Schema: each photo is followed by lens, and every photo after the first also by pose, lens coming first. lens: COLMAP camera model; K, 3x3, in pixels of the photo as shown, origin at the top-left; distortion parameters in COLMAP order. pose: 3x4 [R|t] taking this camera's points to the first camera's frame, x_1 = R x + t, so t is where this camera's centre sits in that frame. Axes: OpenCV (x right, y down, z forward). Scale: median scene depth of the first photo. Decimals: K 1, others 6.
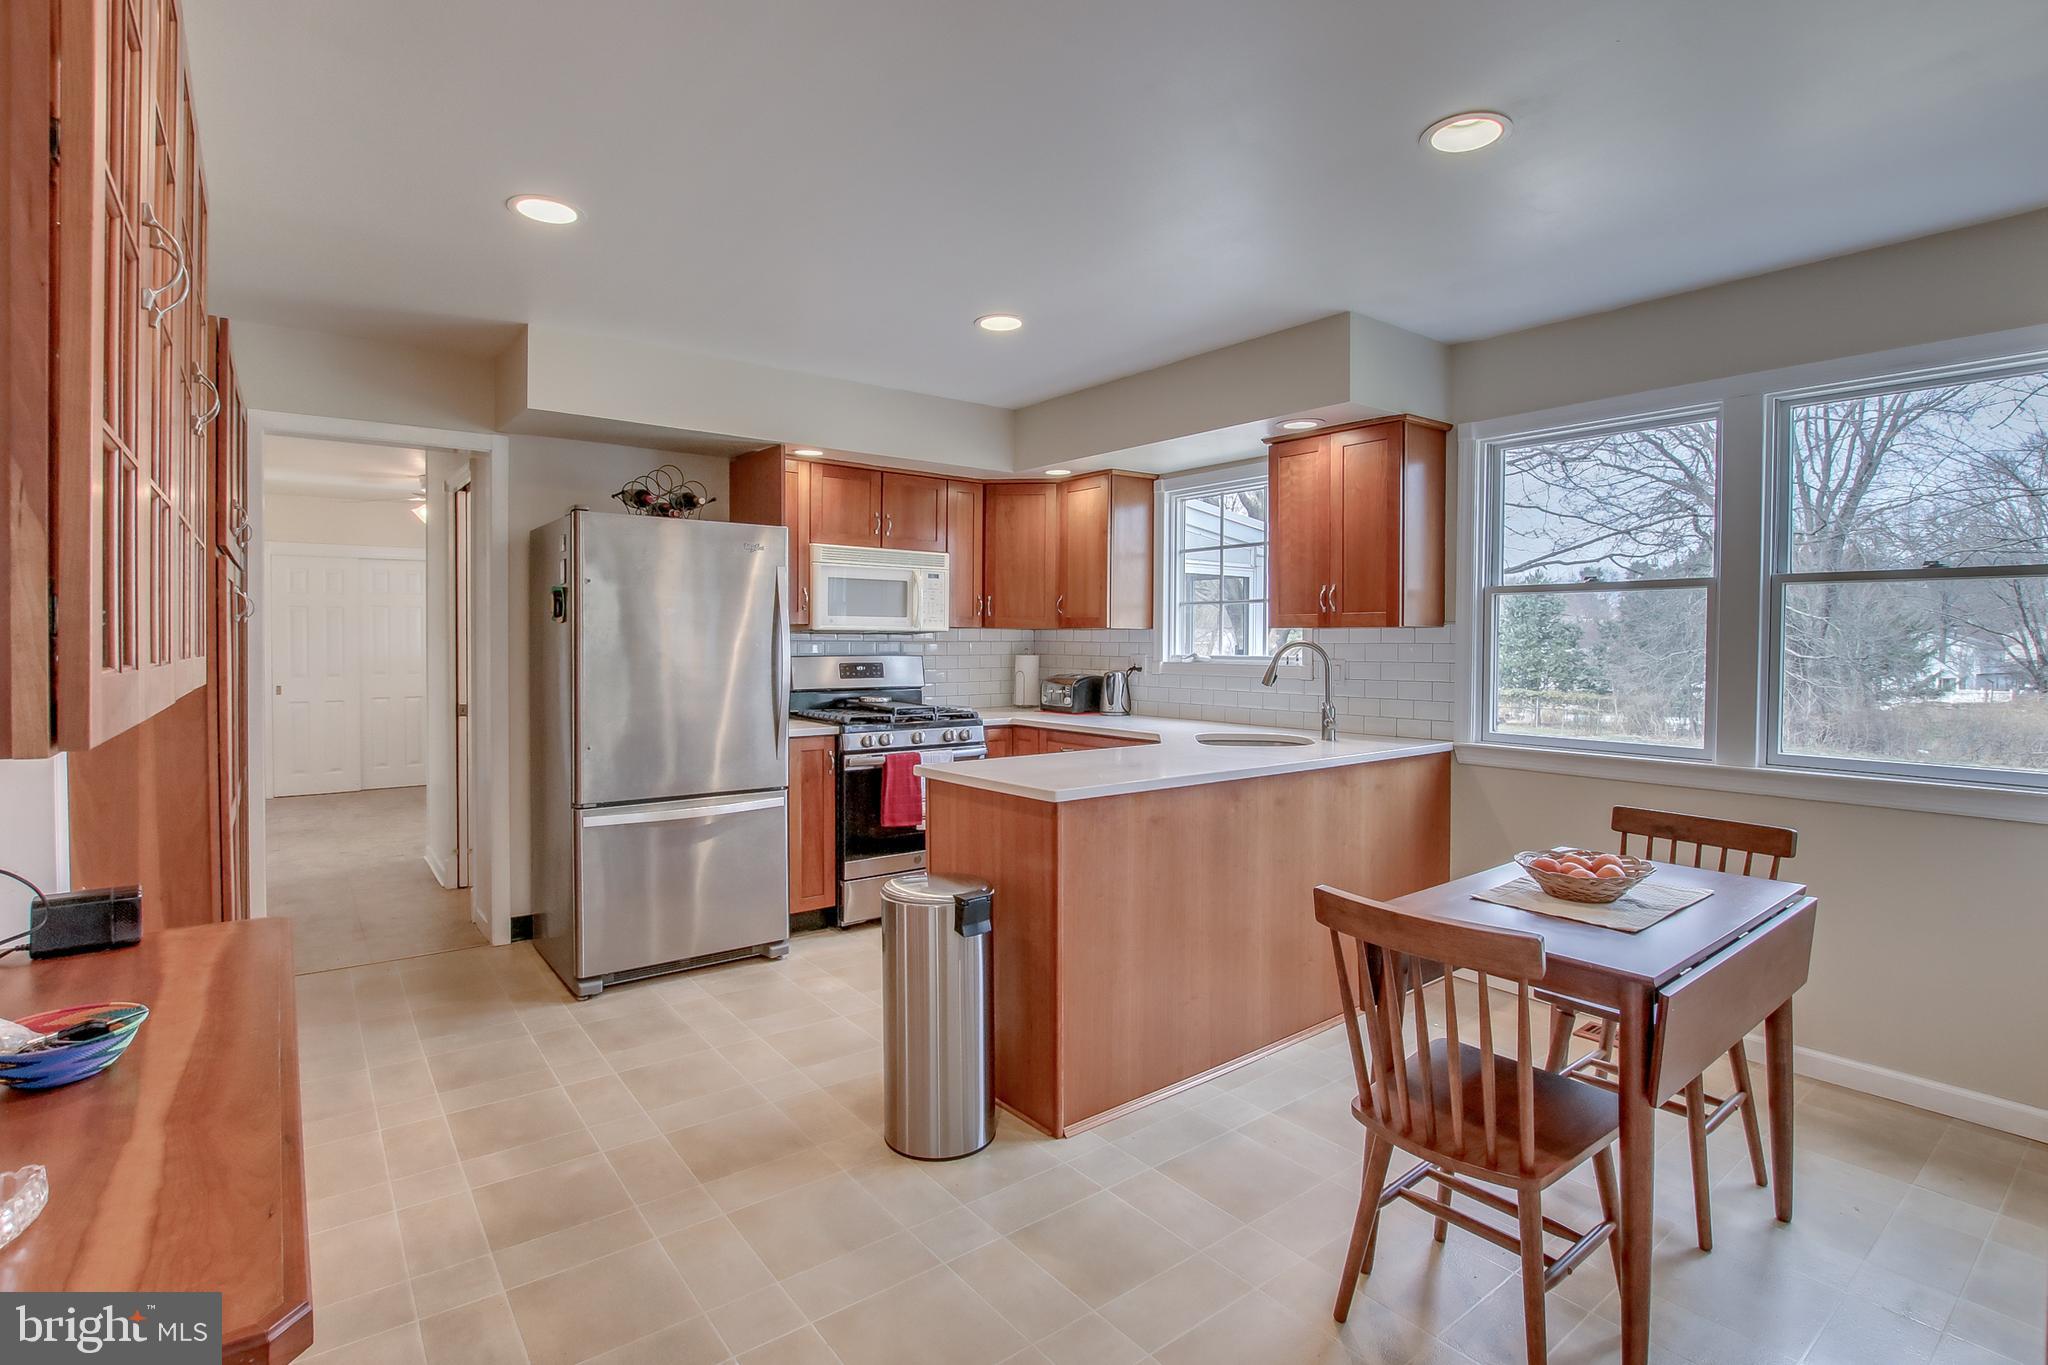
lens RADIAL K [[955.1, 0, 1069.7], [0, 955.1, 667.5], [0, 0, 1]] dist [-0.029484, 0.004042]
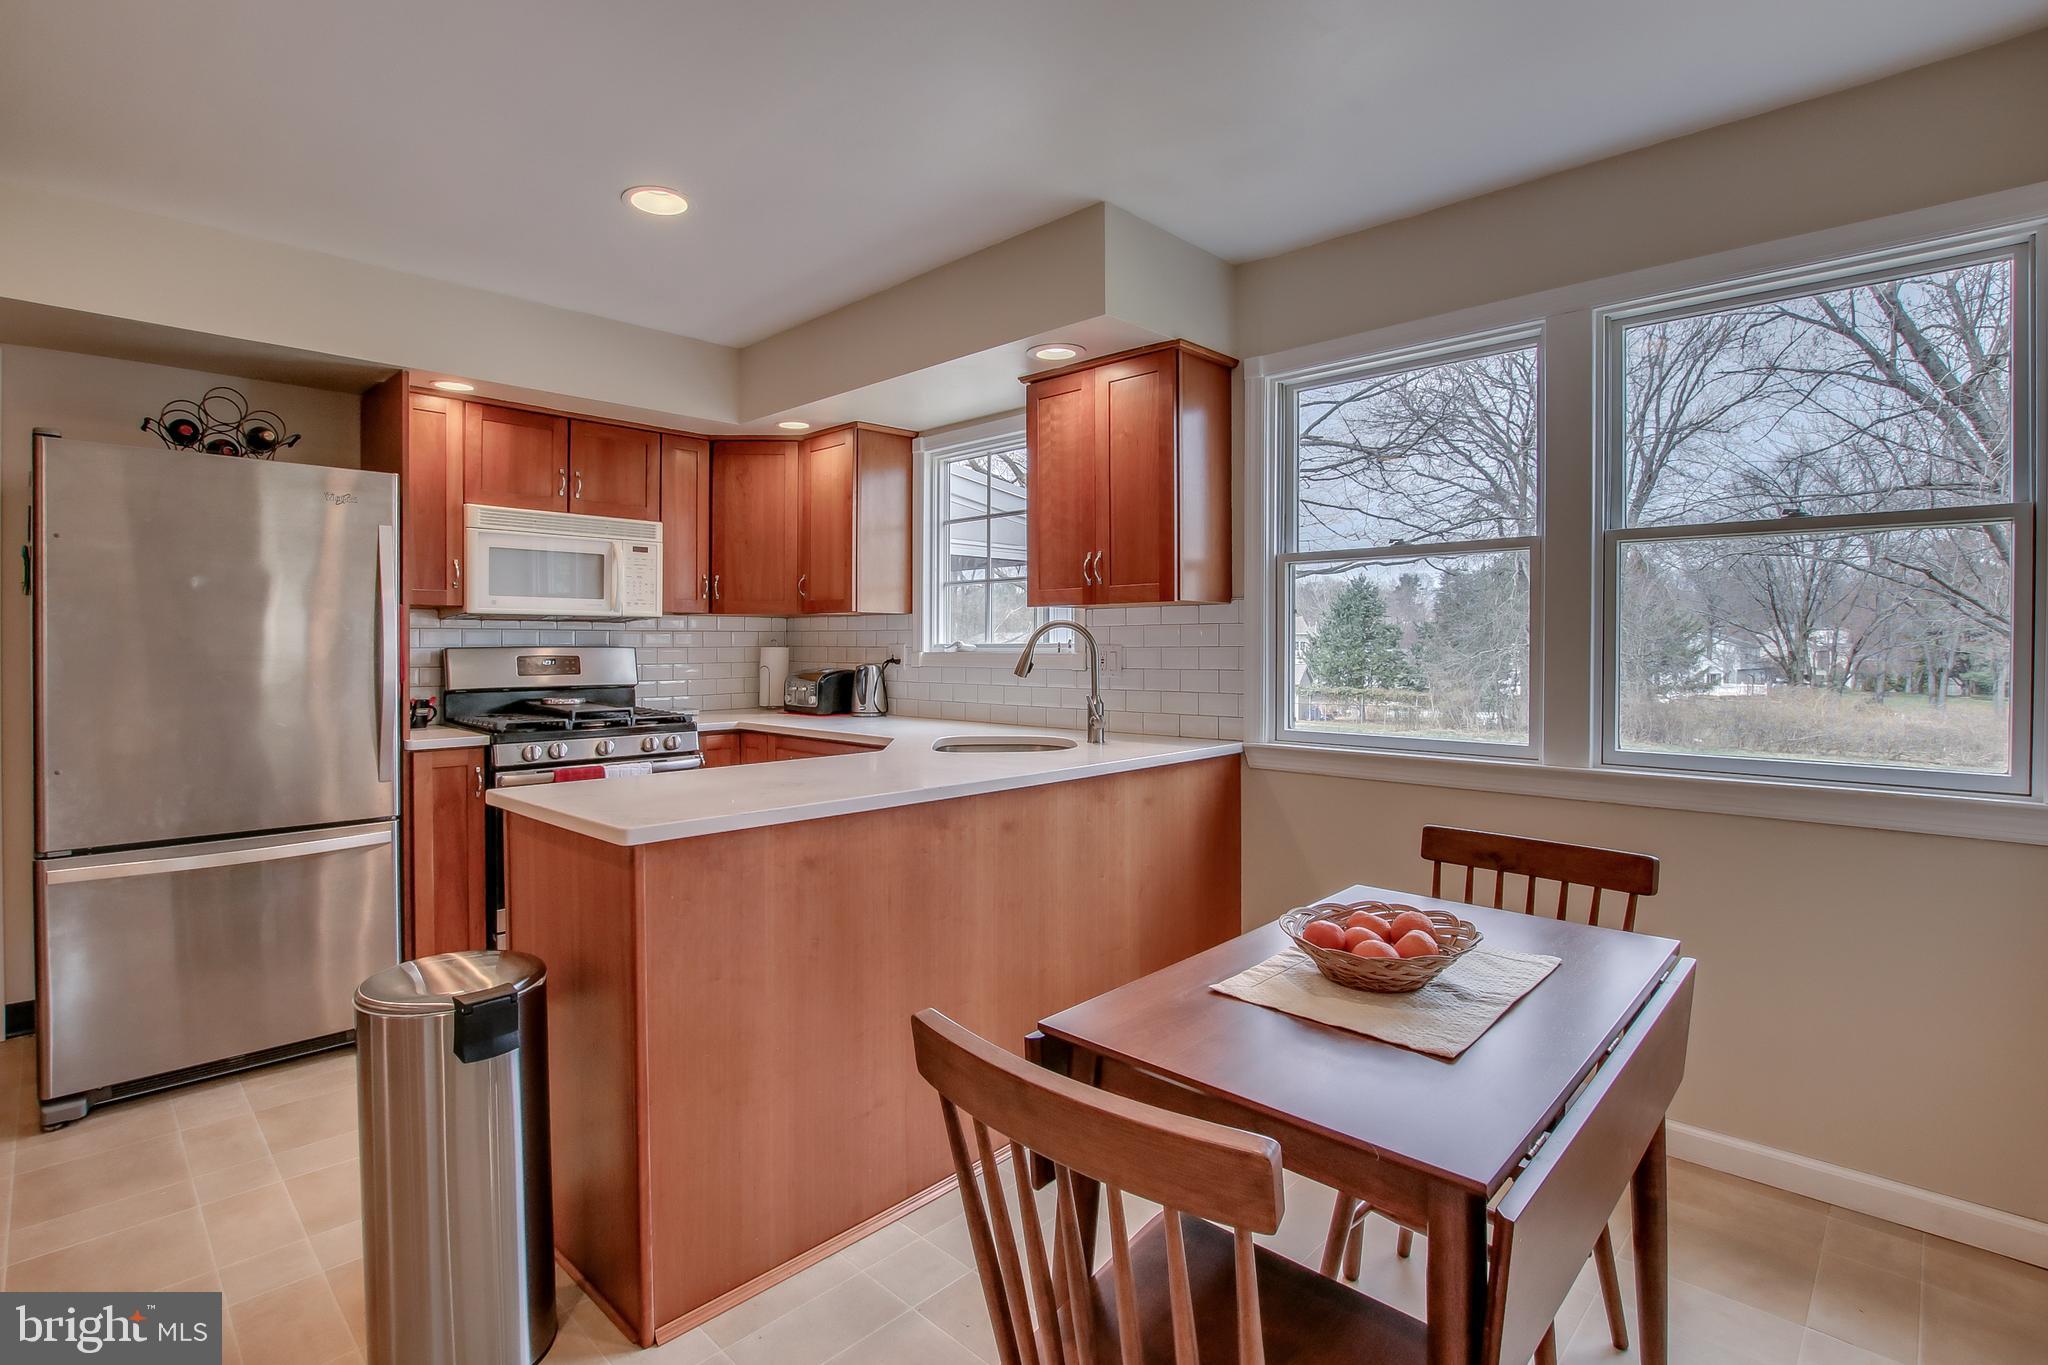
lens RADIAL K [[955.1, 0, 1049.1], [0, 955.1, 659.3], [0, 0, 1]] dist [-0.029484, 0.004042]
pose [[0.990090, -0.006344, 0.140293, 0.111799], [0.007921, 0.999912, -0.010687, 0.012610], [-0.140213, 0.011692, 0.990052, 0.186654]]
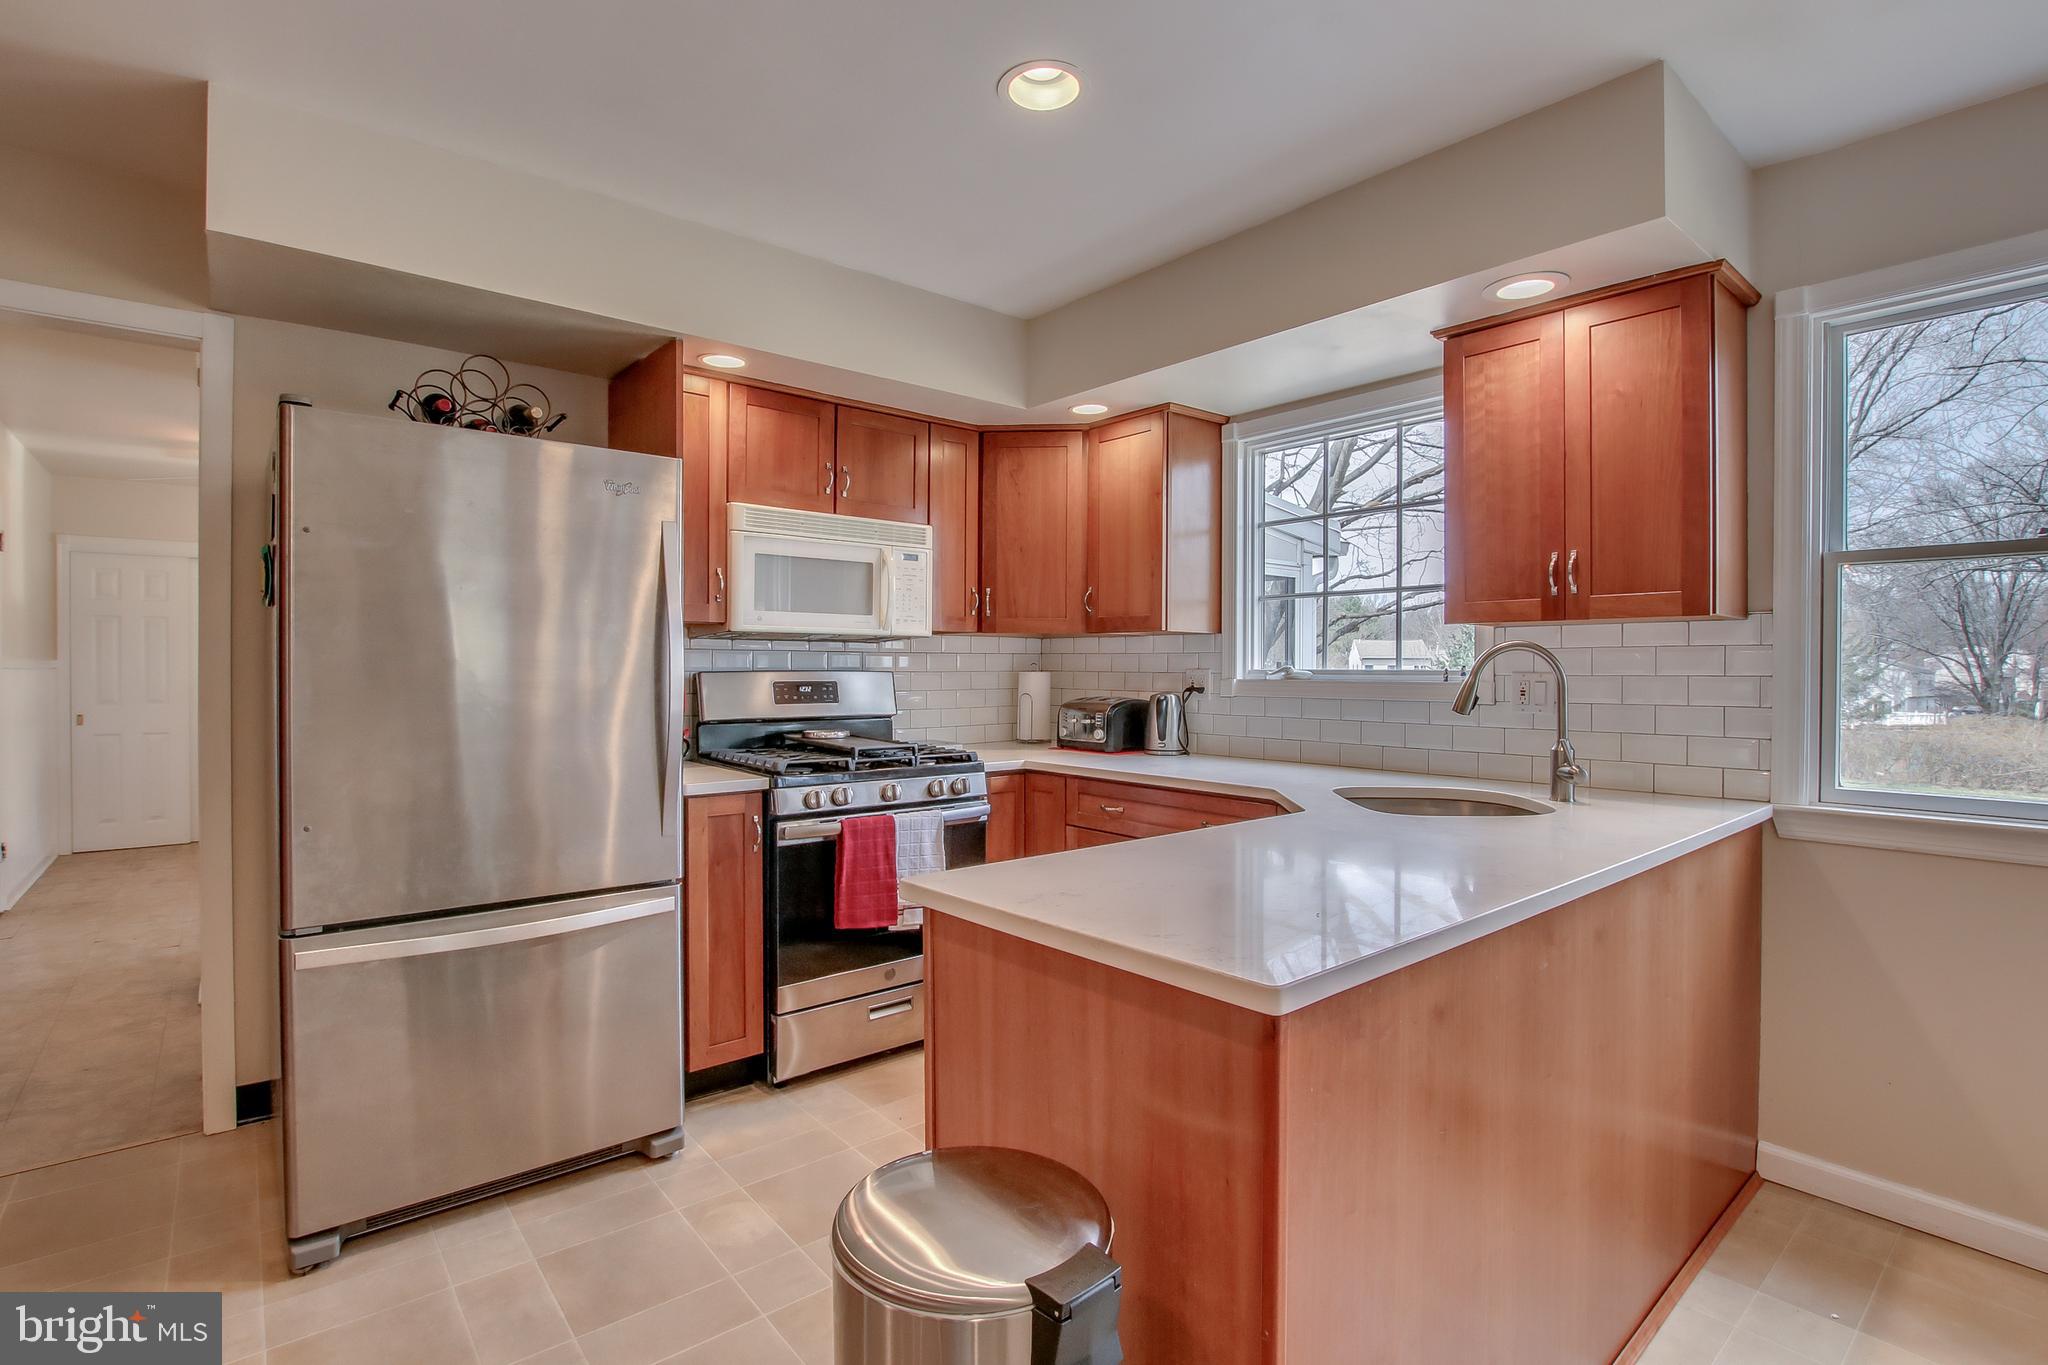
lens RADIAL K [[955.1, 0, 1072.1], [0, 955.1, 687.3], [0, 0, 1]] dist [-0.029484, 0.004042]
pose [[0.998992, -0.001231, 0.044874, -0.070687], [0.001473, 0.999984, -0.005375, 0.004579], [-0.044867, 0.005436, 0.998978, 0.374699]]
